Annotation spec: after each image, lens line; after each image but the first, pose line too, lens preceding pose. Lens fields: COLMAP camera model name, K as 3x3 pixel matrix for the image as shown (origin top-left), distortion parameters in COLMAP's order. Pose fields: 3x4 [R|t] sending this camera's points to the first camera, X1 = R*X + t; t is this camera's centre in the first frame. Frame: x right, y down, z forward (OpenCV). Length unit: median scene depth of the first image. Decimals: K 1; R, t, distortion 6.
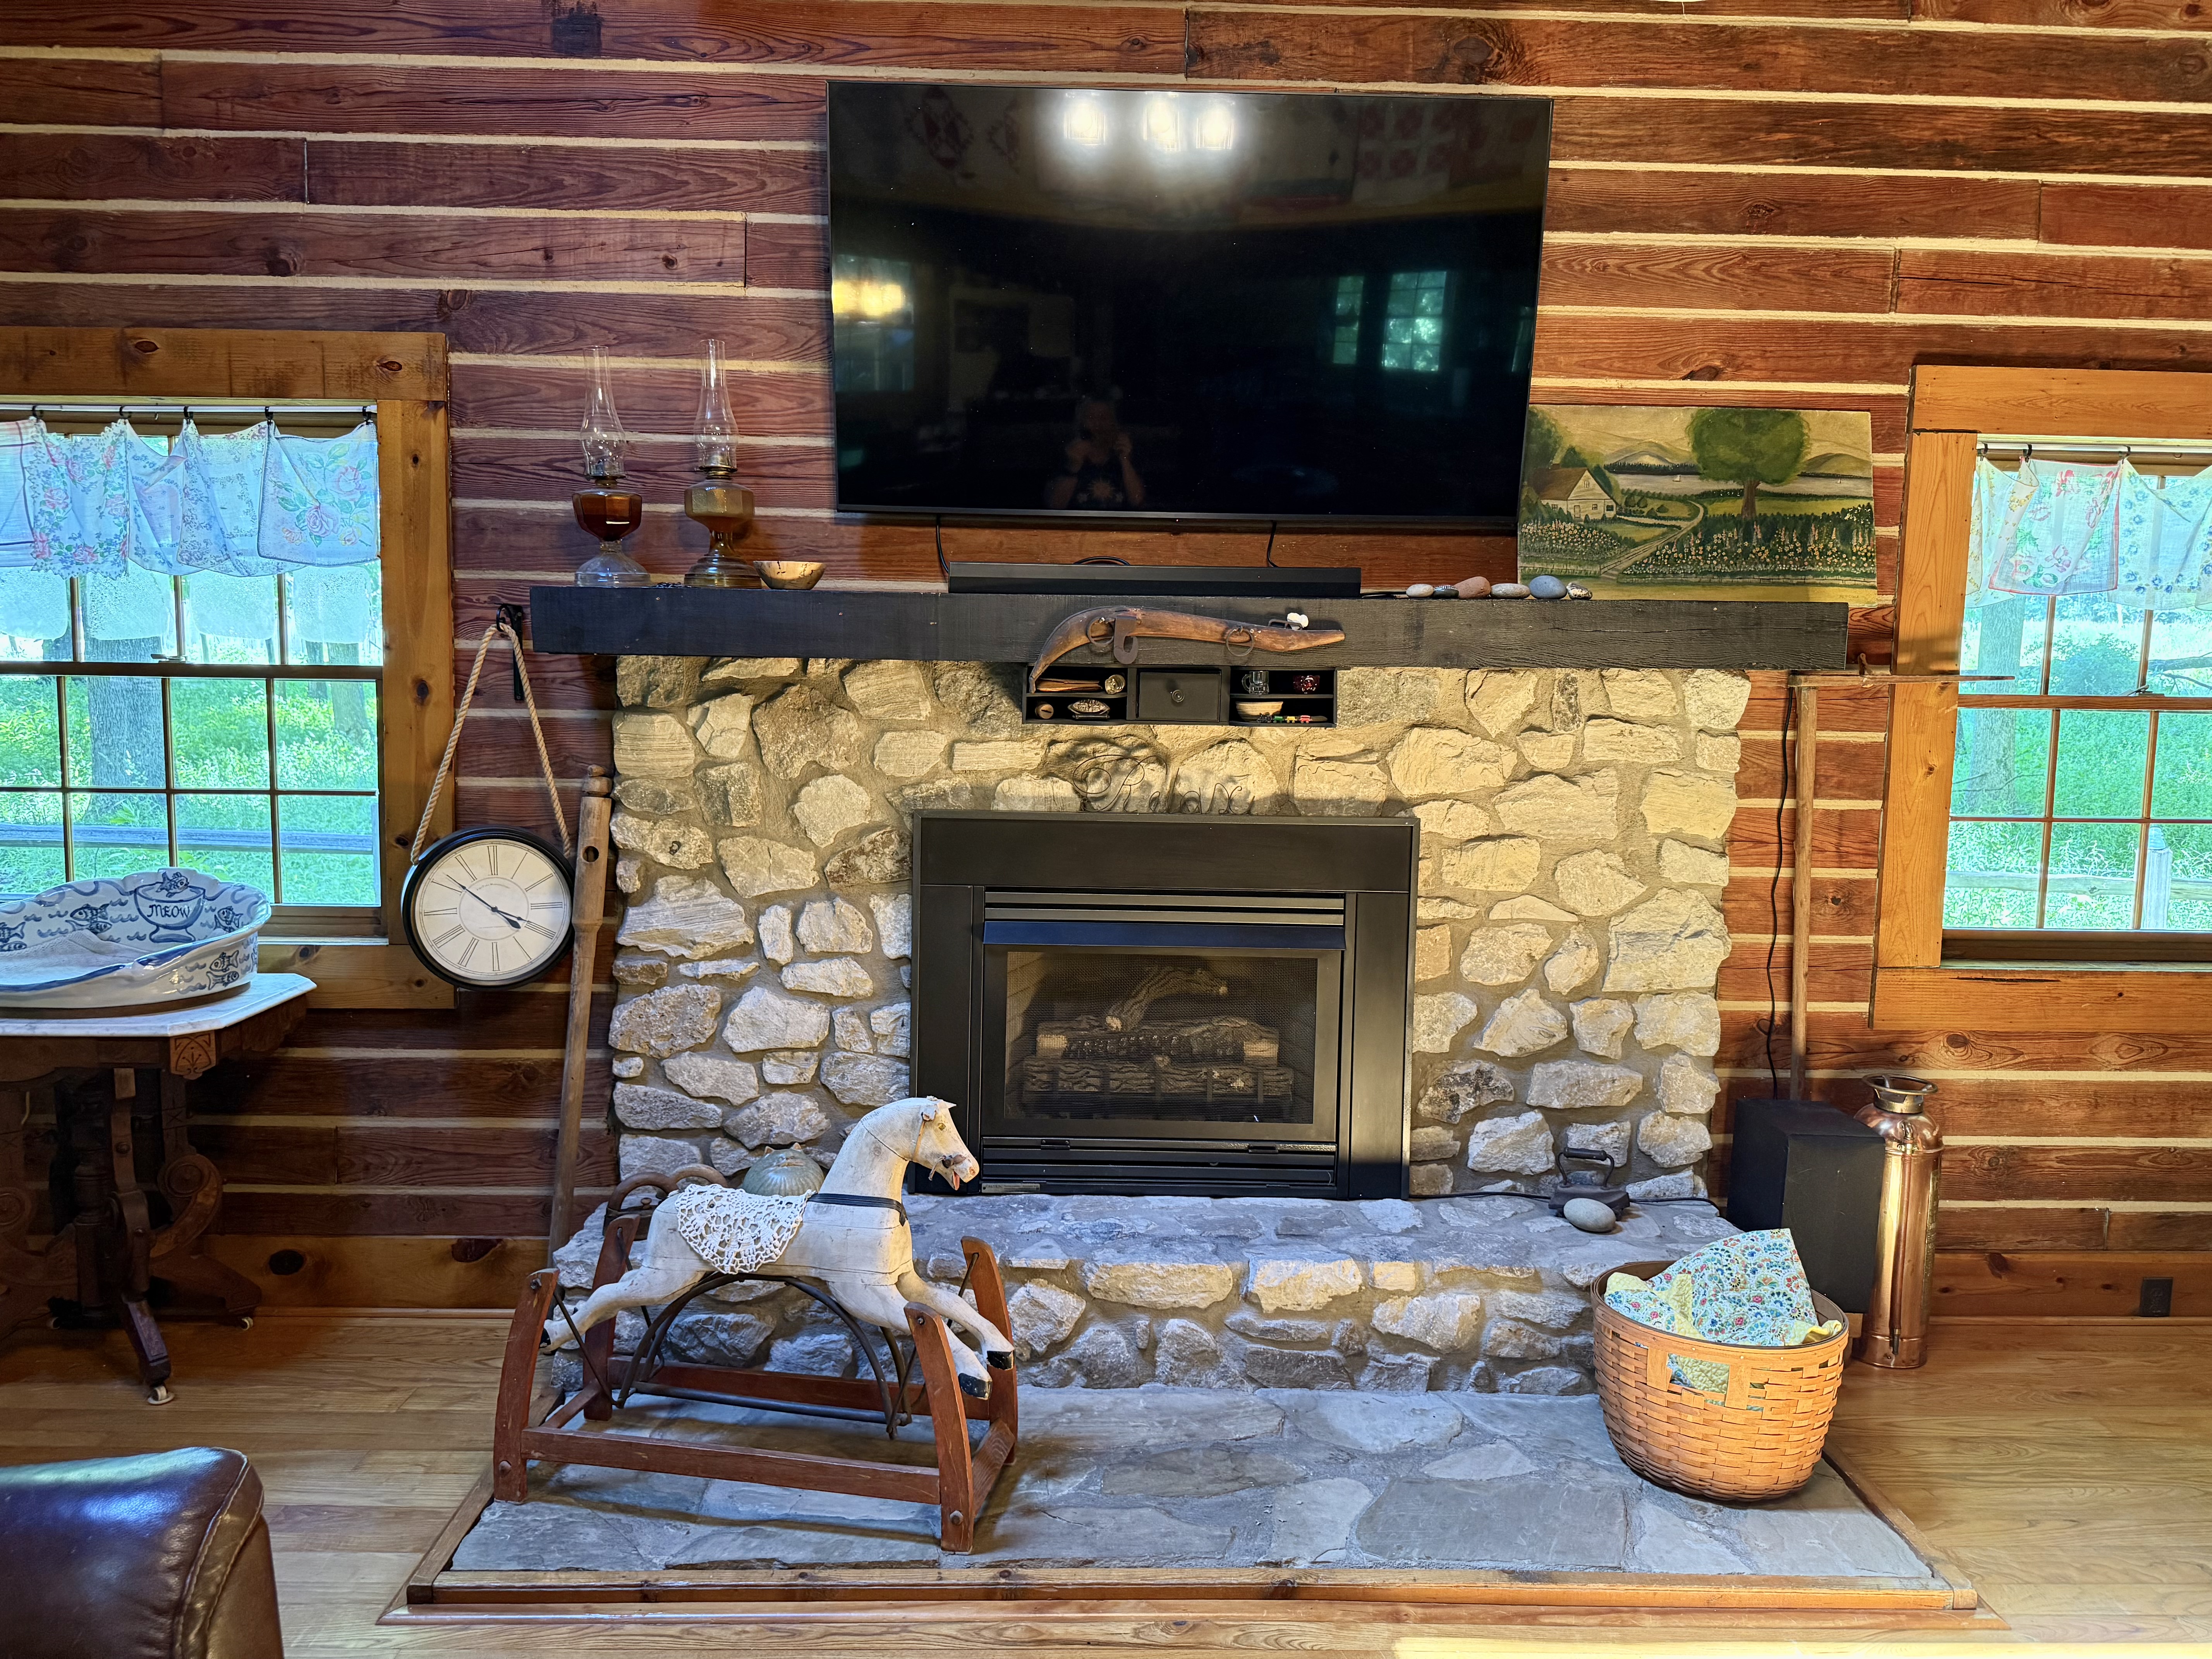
lens RADIAL K [[1518.4, 0, 1081.3], [0, 1518.4, 823.1], [0, 0, 1]] dist [0.154186, -0.282791]
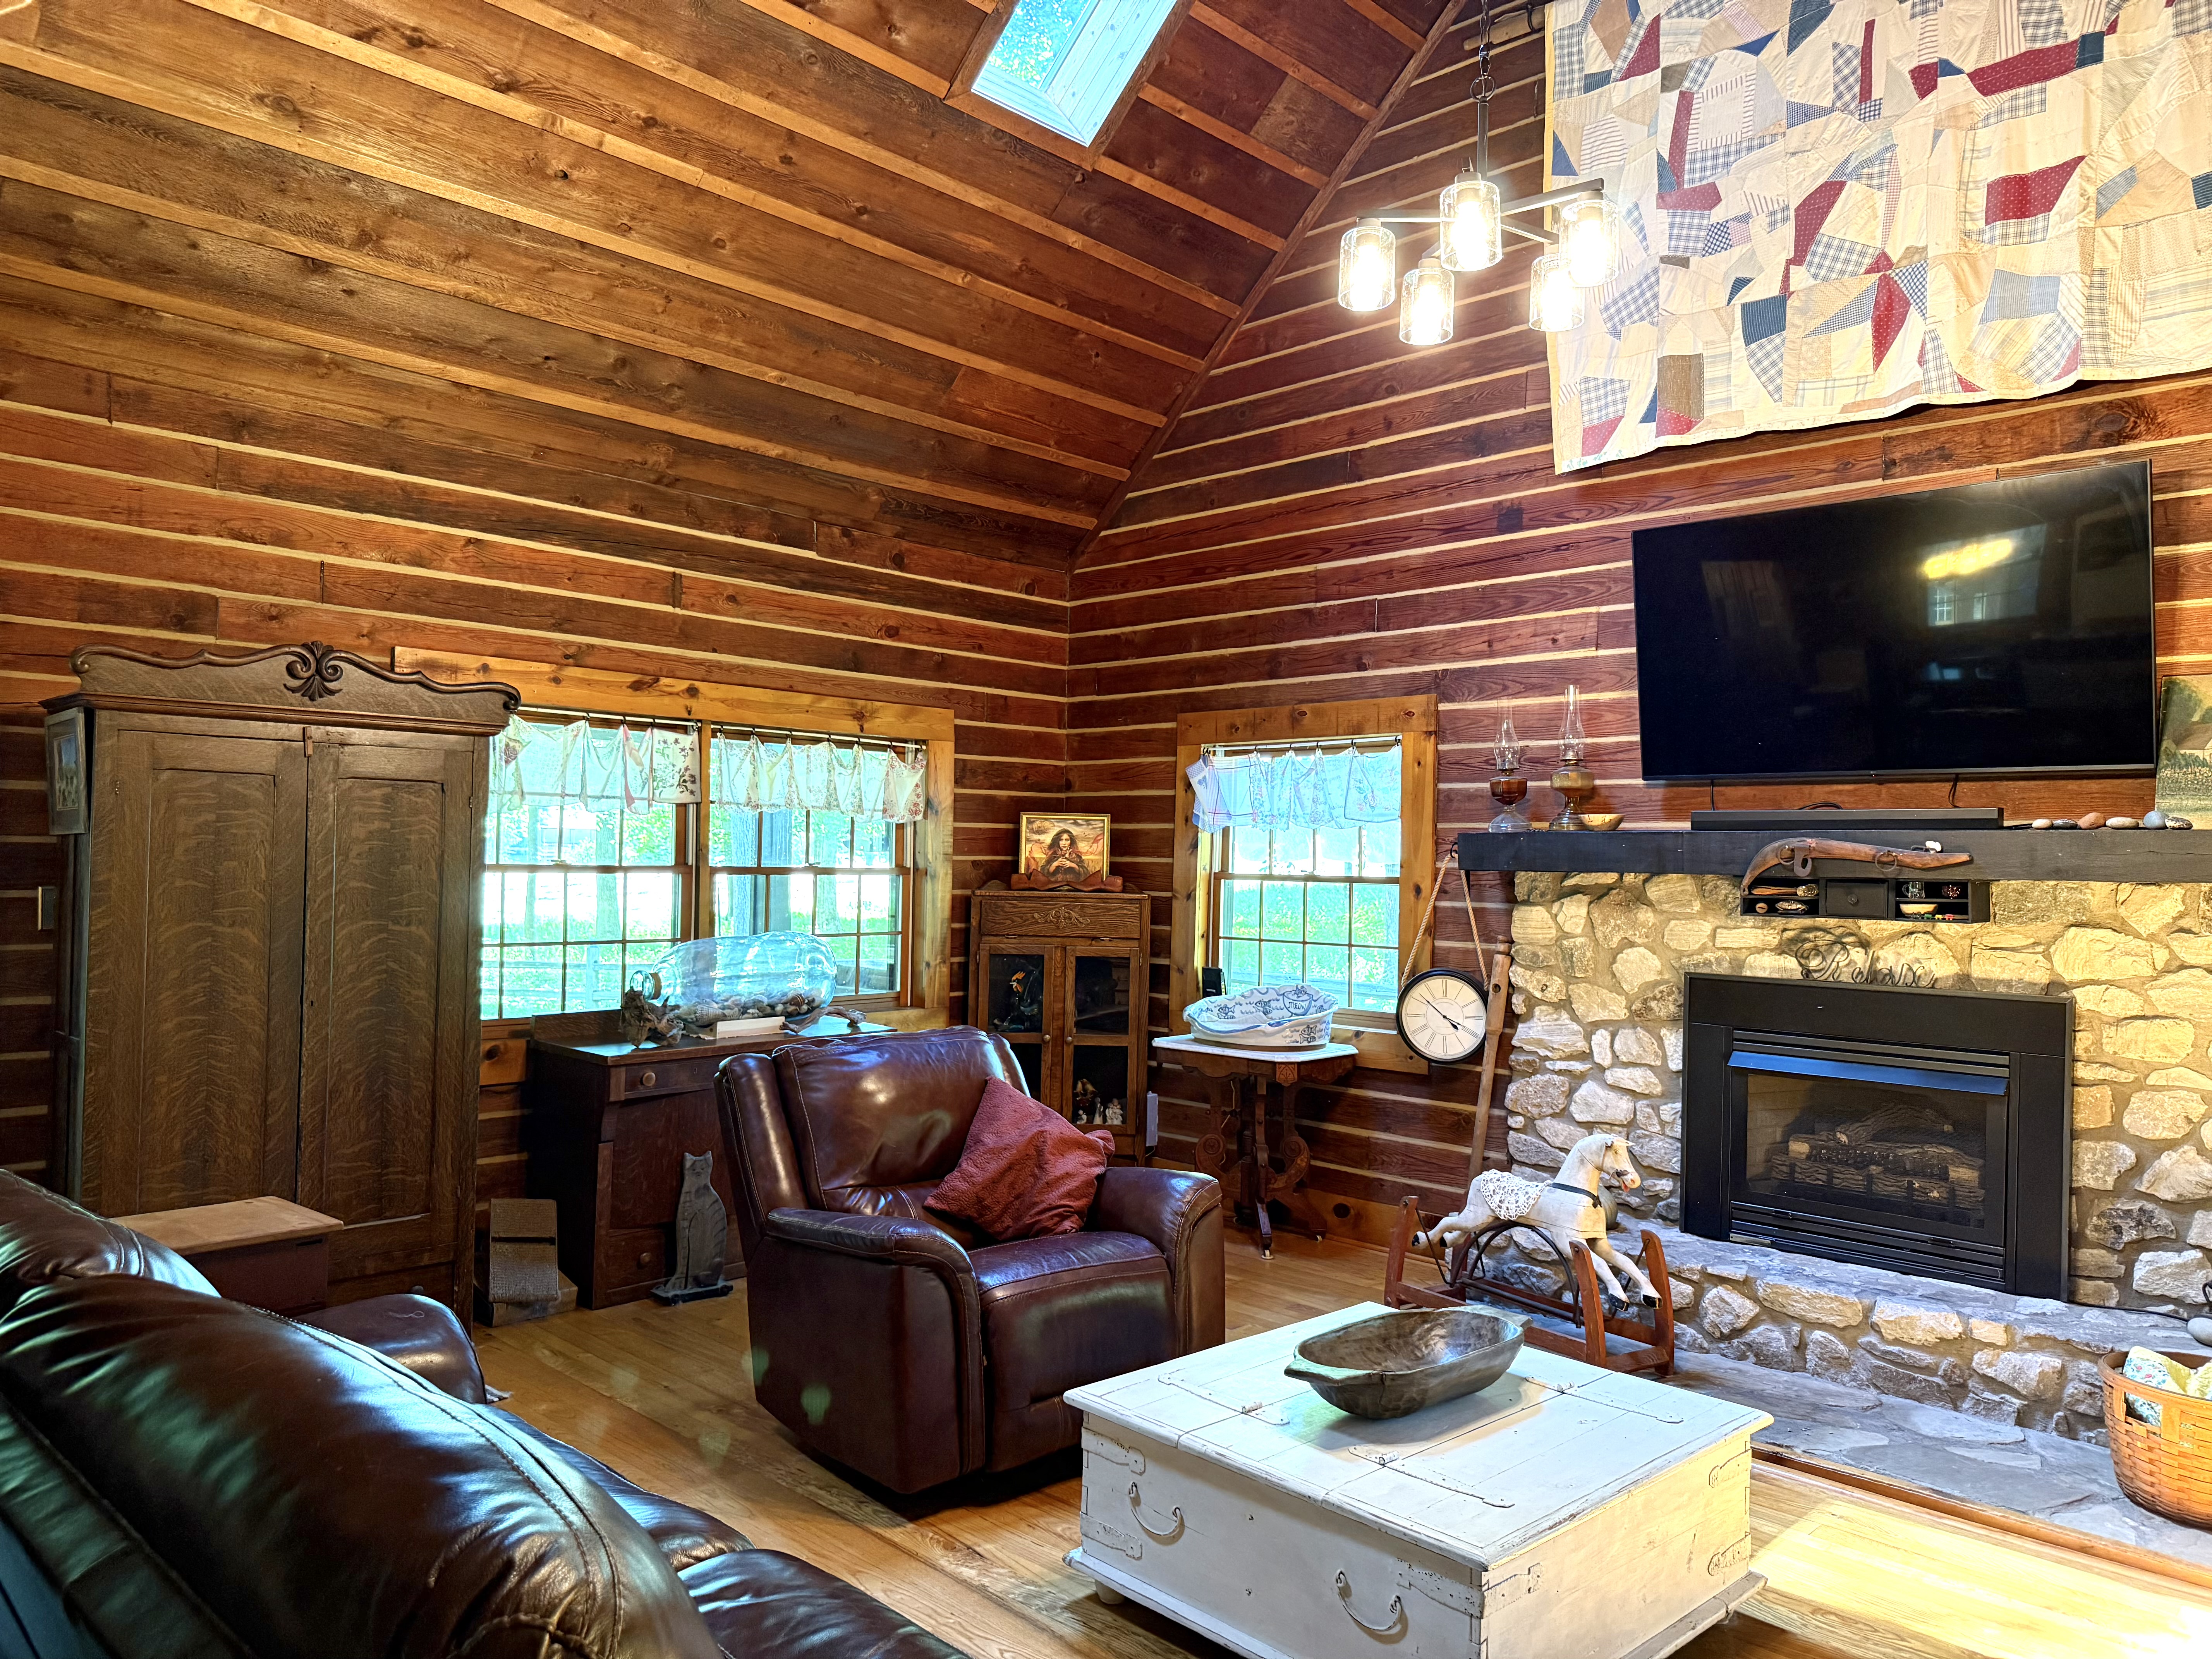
lens RADIAL K [[1559.2, 0, 1106.0], [0, 1559.2, 829.5], [0, 0, 1]] dist [0.064357, -0.090139]
pose [[0.705698, -0.017203, -0.708304, 0.588761], [-0.073784, 0.992485, -0.097619, 0.045773], [0.704660, 0.121151, 0.699126, -0.511710]]
